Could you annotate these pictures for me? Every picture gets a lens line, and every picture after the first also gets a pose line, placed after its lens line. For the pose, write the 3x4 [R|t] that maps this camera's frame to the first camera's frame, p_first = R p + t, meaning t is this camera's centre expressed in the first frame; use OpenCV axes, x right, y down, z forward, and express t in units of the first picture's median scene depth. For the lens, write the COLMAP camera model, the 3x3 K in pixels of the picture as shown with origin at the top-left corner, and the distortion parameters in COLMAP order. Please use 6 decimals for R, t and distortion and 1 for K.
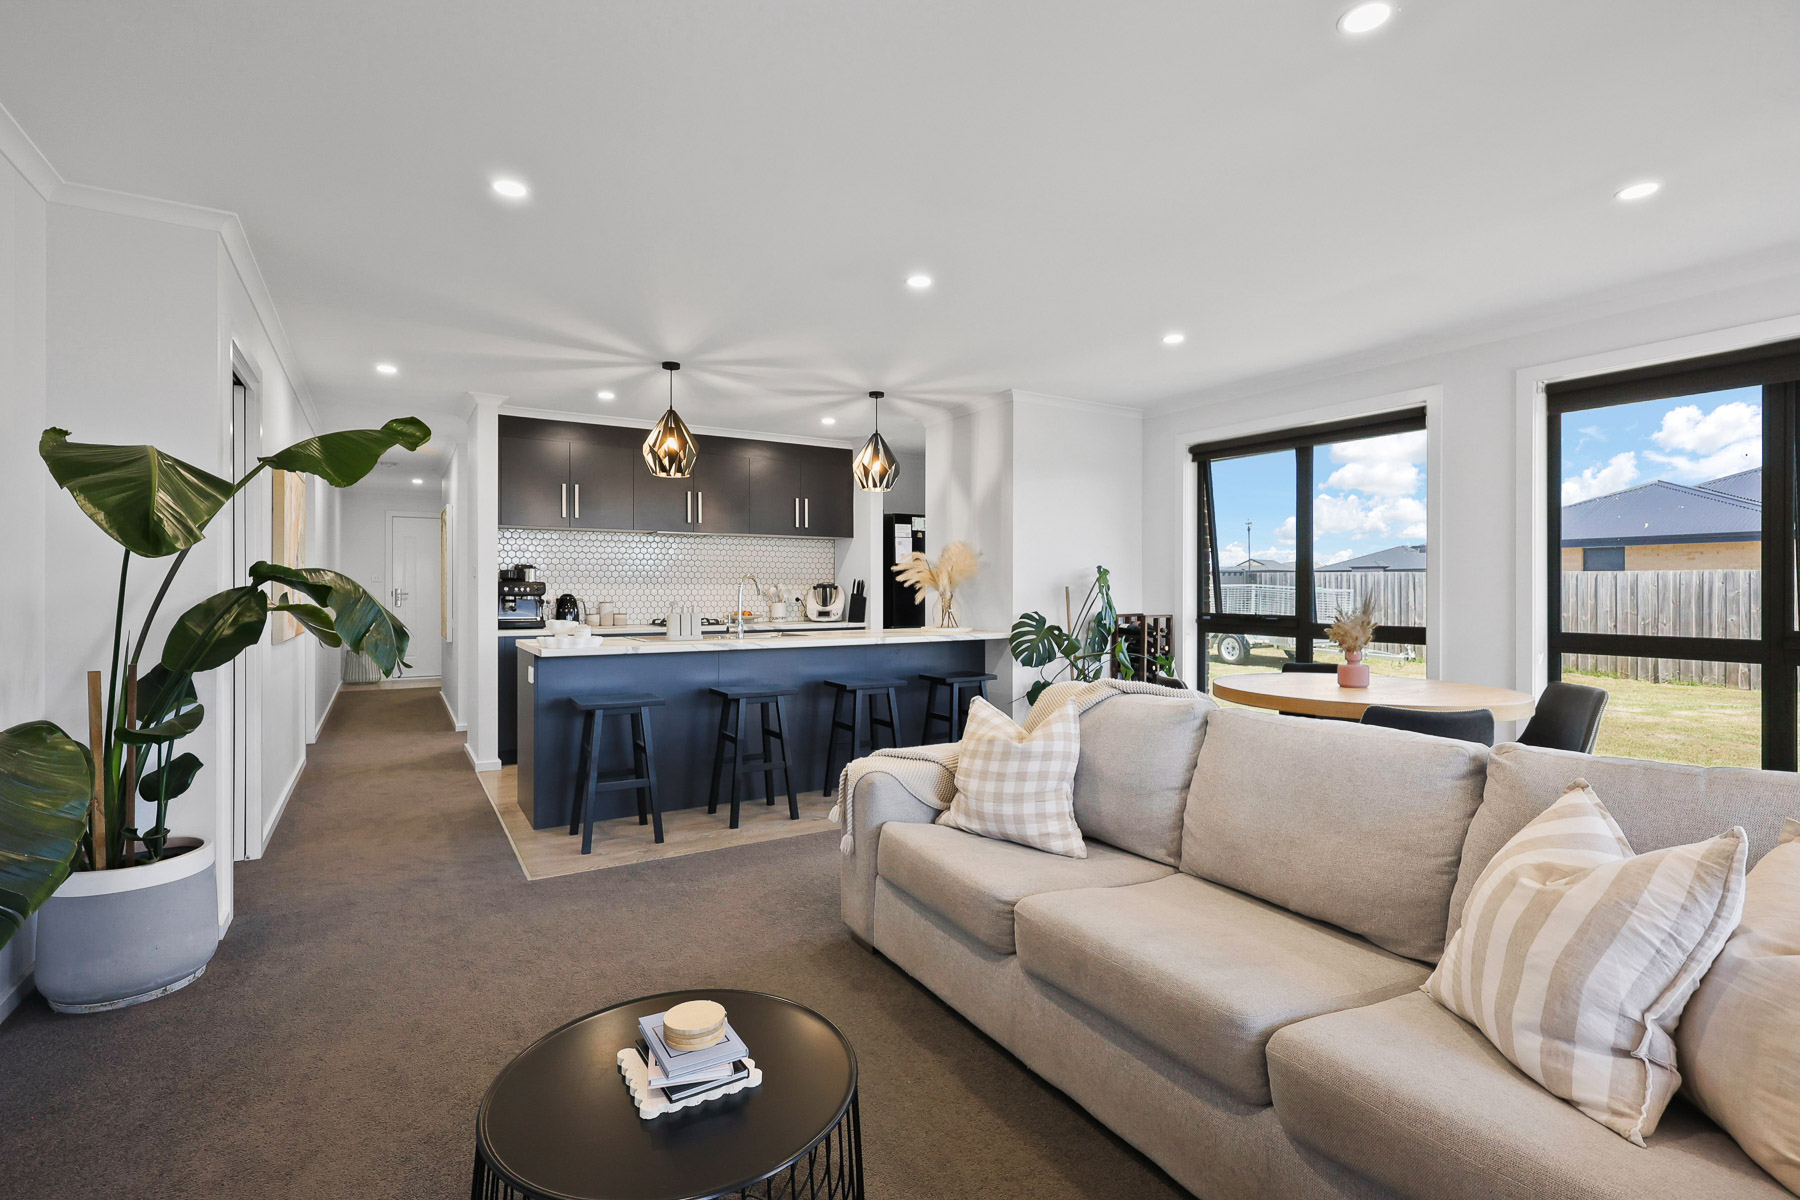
lens RADIAL K [[835.1, 0, 900.8], [0, 835.1, 593.8], [0, 0, 1]] dist [-0.000478, -0.000036]
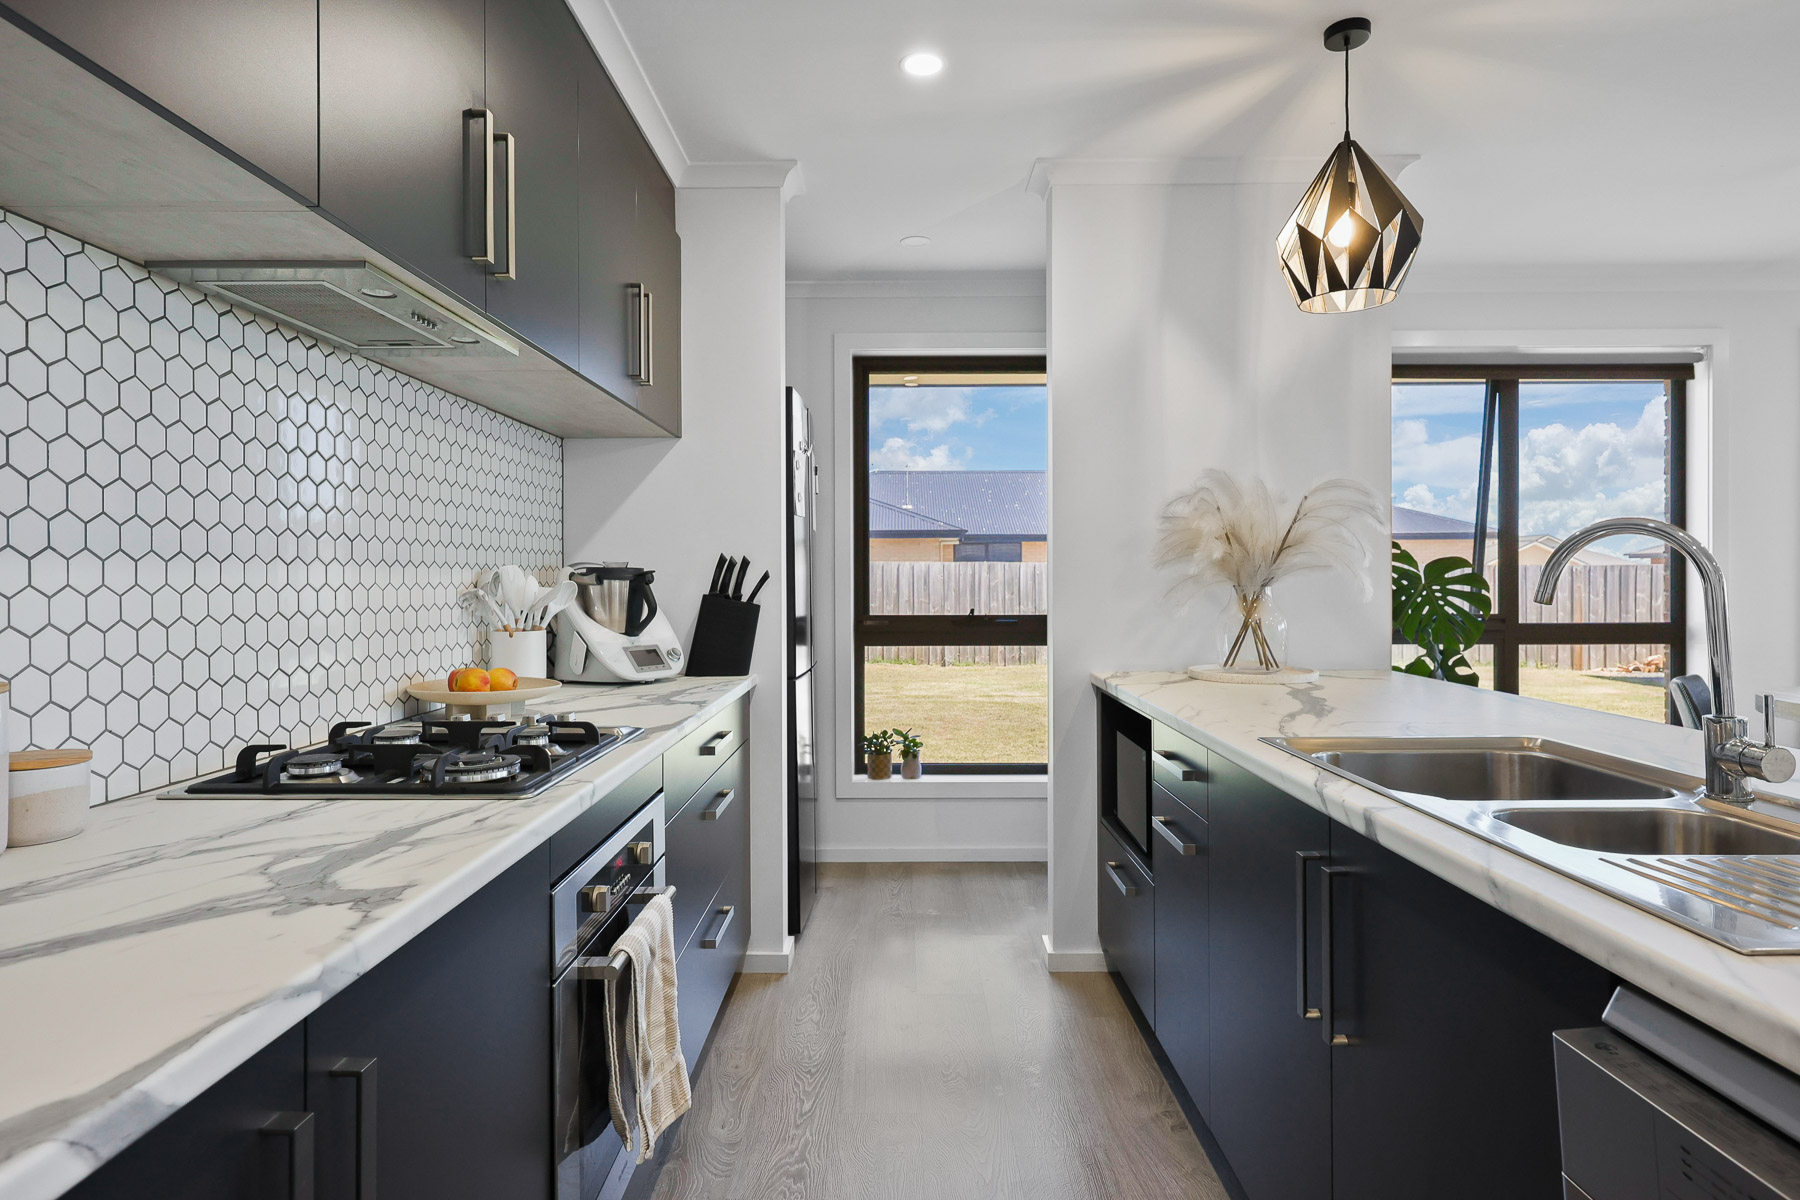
lens RADIAL K [[977.3, 0, 891.0], [0, 977.3, 582.7], [0, 0, 1]] dist [-0.001337, -0.000278]
pose [[0.537243, -0.005852, 0.843407, -0.421320], [0.010249, 0.999947, 0.000410, -0.005699], [-0.843365, 0.008424, 0.537275, 0.824114]]
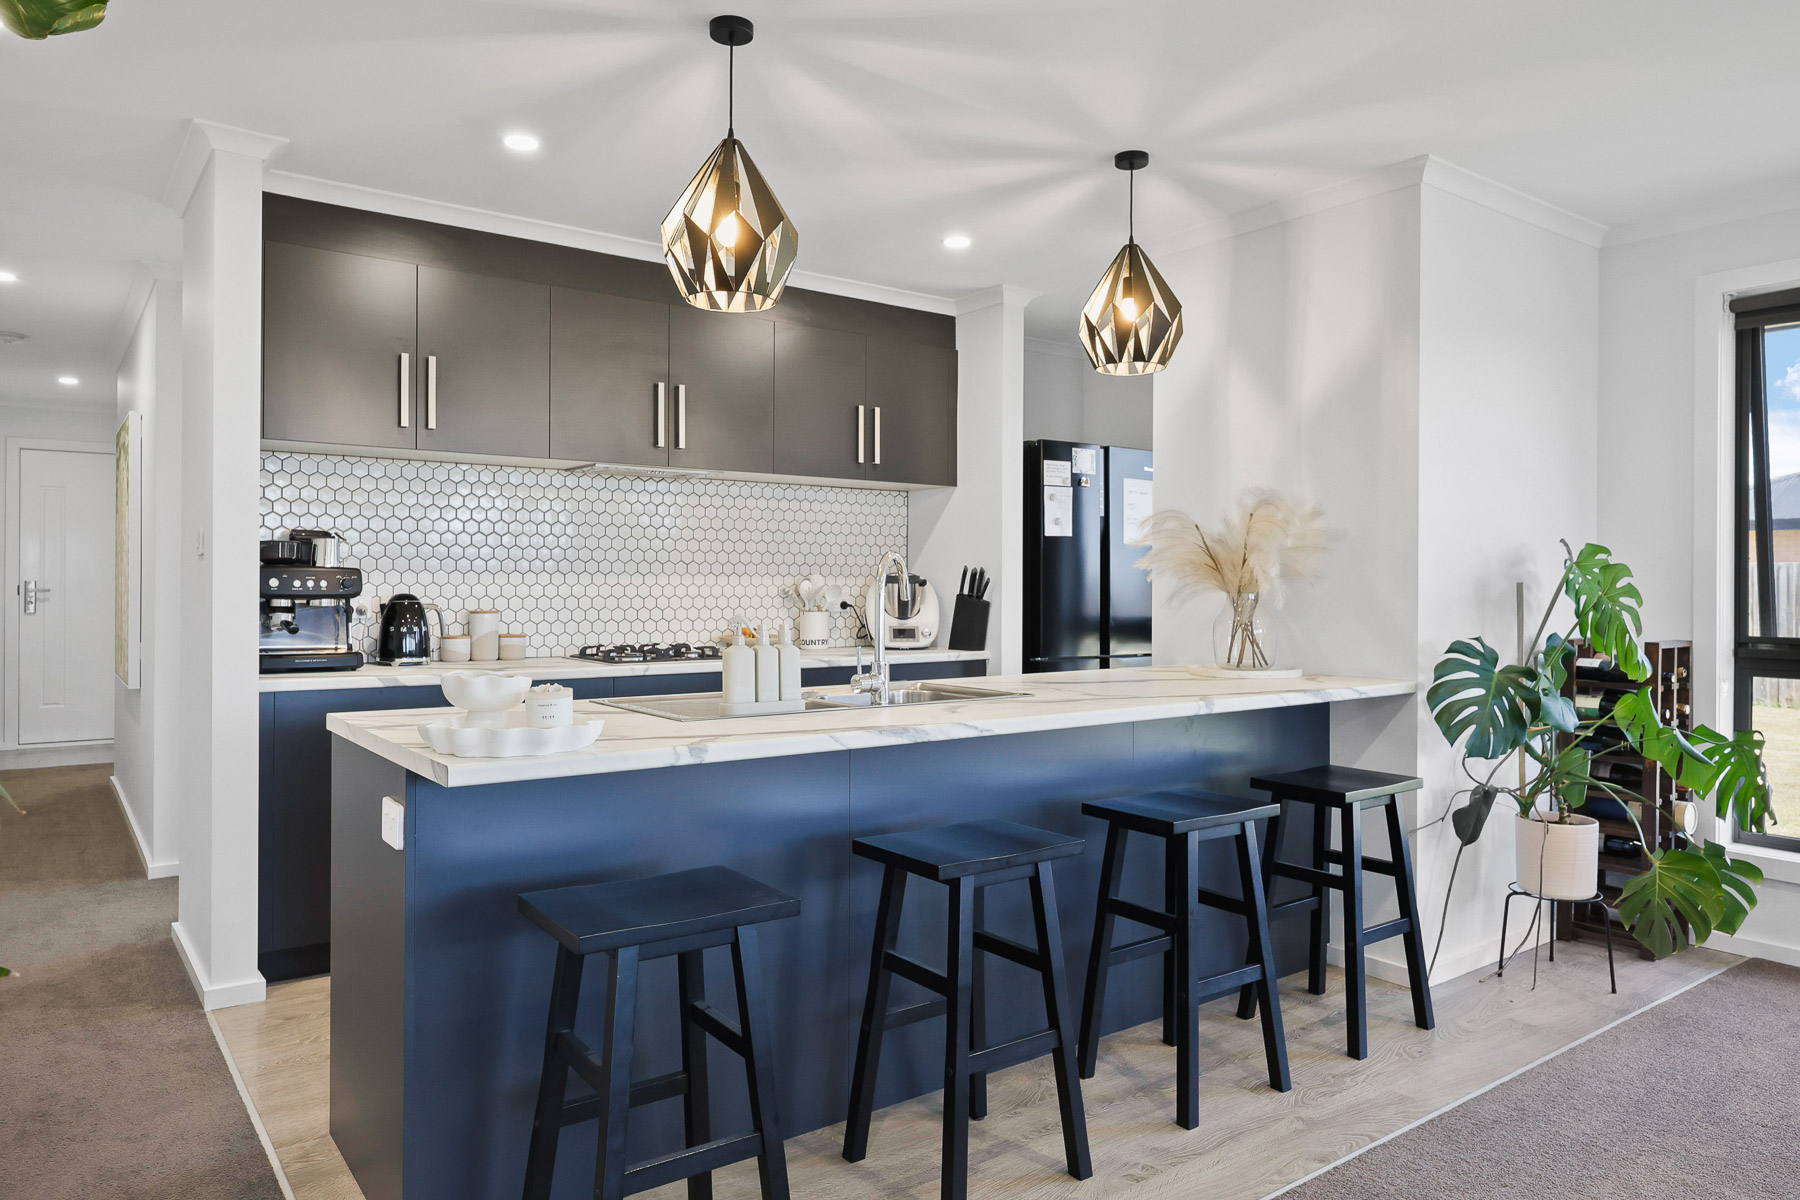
lens RADIAL K [[1178.1, 0, 897.8], [0, 1178.1, 588.8], [0, 0, 1]] dist [0.001733, 0.000157]
pose [[0.996173, 0.003526, 0.087328, -0.183954], [-0.003365, 0.999992, -0.001991, -0.002386], [-0.087335, 0.001689, 0.996178, 0.322564]]
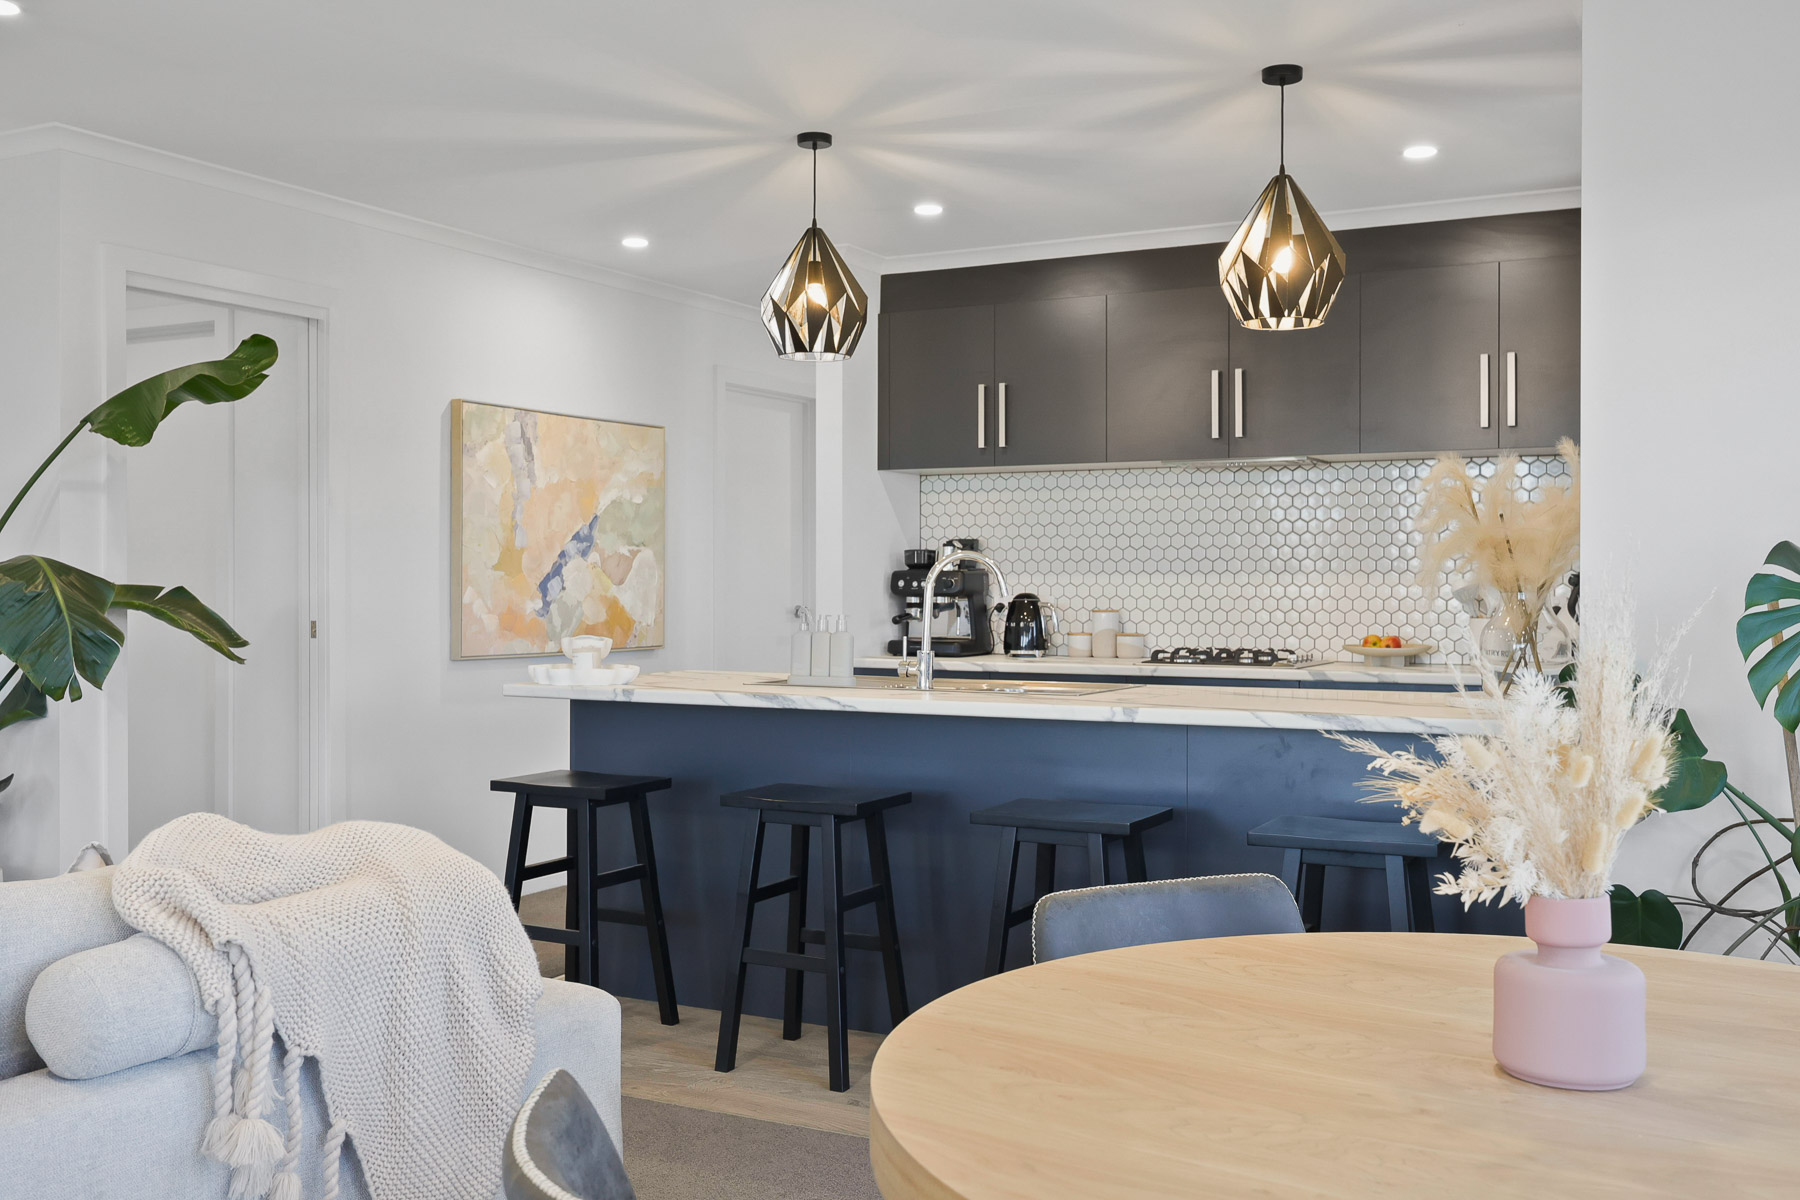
lens RADIAL K [[1708.2, 0, 900.0], [0, 1708.2, 600.0], [0, 0, 1]] dist [-0.000893, -0.000613]
pose [[0.508554, 0.007520, -0.860997, 0.484600], [-0.005845, 0.999969, 0.005281, -0.000907], [0.861010, 0.002347, 0.508582, 0.393616]]
